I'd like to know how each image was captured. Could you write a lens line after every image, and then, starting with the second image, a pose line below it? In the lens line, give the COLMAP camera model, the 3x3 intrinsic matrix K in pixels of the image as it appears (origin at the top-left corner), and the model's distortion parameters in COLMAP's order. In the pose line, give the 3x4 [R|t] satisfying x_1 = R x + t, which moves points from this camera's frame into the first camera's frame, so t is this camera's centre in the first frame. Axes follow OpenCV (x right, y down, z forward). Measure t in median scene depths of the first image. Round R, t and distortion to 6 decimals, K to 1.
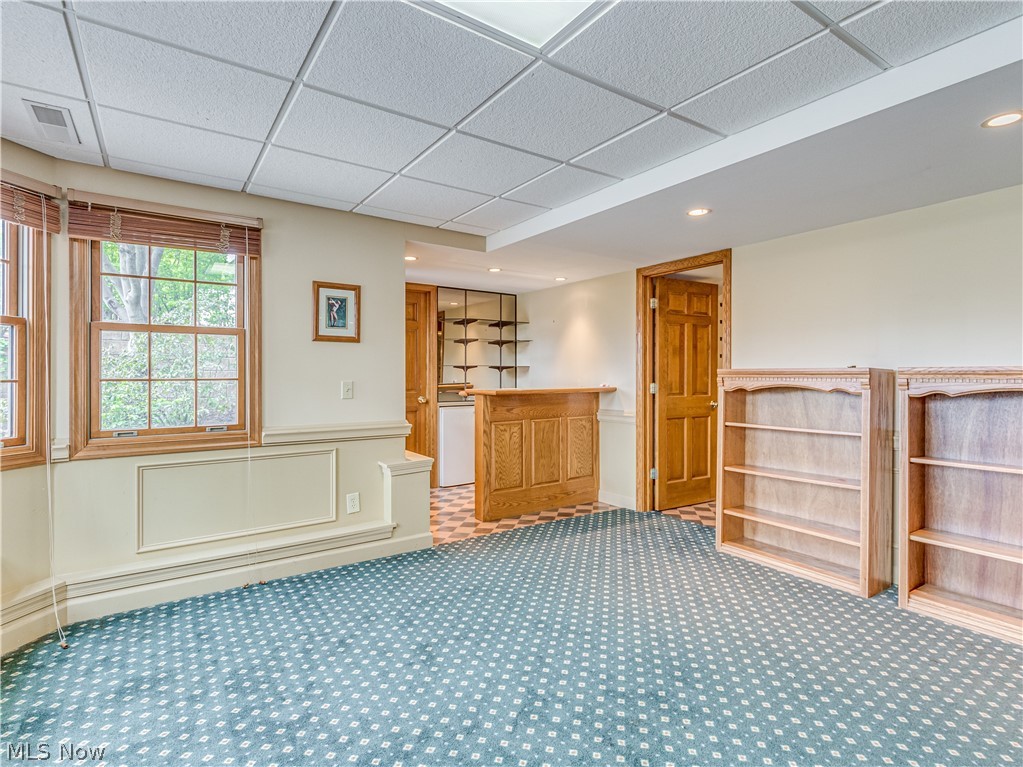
lens RADIAL K [[523.8, 0, 510.8], [0, 523.8, 379.4], [0, 0, 1]] dist [-0.000734, -0.000457]
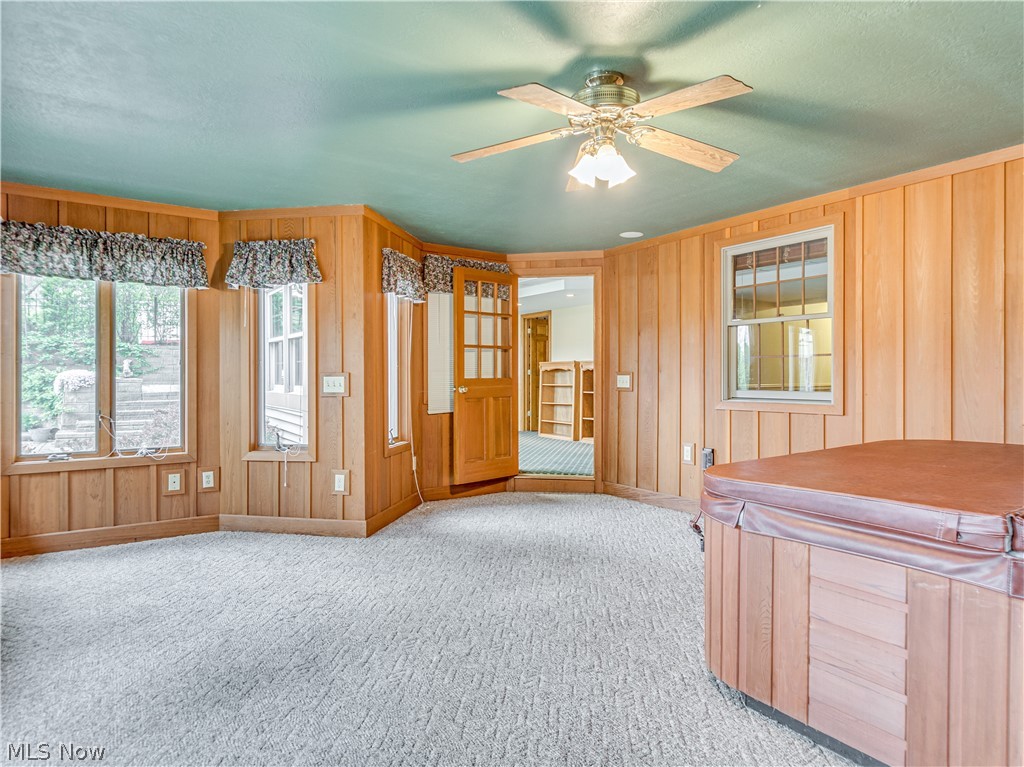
lens RADIAL K [[576.9, 0, 511.3], [0, 576.9, 379.8], [0, 0, 1]] dist [-0.001425, -0.000133]
pose [[0.999970, -0.006971, -0.003328, 0.277157], [0.006965, 0.999975, -0.001533, 0.065098], [0.003338, 0.001509, 0.999993, -1.677563]]
